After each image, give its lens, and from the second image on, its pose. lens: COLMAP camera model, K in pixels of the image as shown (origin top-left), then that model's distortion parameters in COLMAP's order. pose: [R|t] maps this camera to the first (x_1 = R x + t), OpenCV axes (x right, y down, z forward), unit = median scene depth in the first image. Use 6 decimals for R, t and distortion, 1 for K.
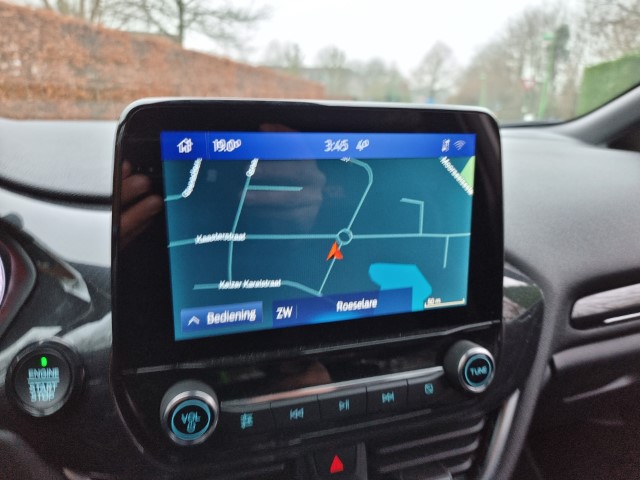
lens RADIAL K [[474.5, 0, 336.5], [0, 474.5, 247.7], [0, 0, 1]] dist [0.019214, 0.000210]
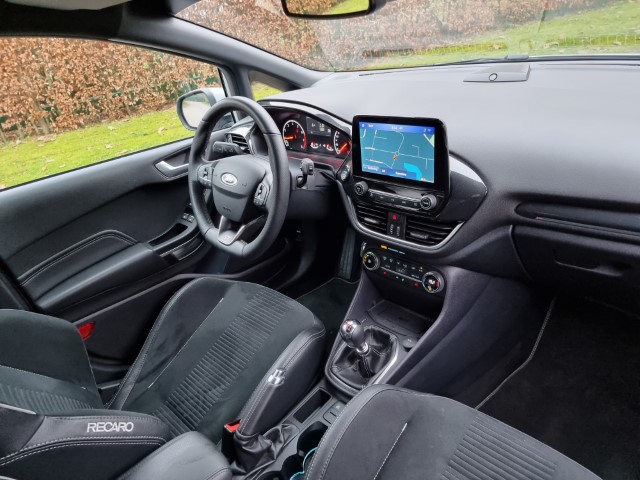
lens RADIAL K [[446.6, 0, 293.4], [0, 446.6, 230.0], [0, 0, 1]] dist [0.082889, 0.000004]
pose [[0.389291, 0.337374, -0.857106, 2.683371], [-0.071516, 0.938771, 0.337037, -0.540984], [0.918334, -0.069908, 0.389583, -1.015065]]
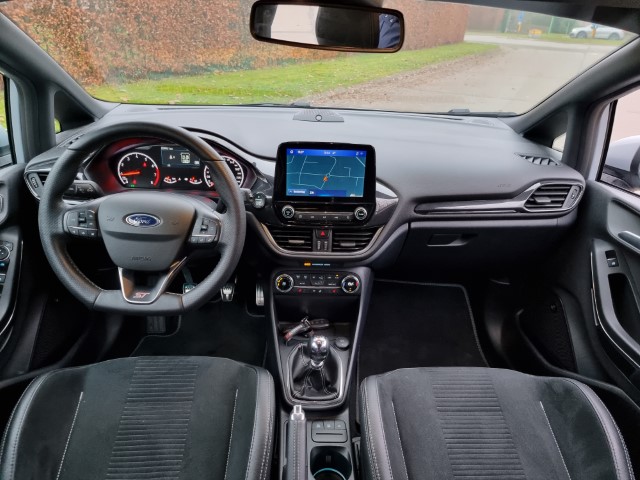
lens RADIAL K [[448.7, 0, 320.0], [0, 448.7, 240.0], [0, 0, 1]] dist [0.091099, -0.085861]
pose [[0.946811, 0.147234, -0.286130, 1.077188], [-0.096977, 0.978401, 0.182558, -0.168674], [0.306829, -0.145099, 0.940639, -2.567412]]
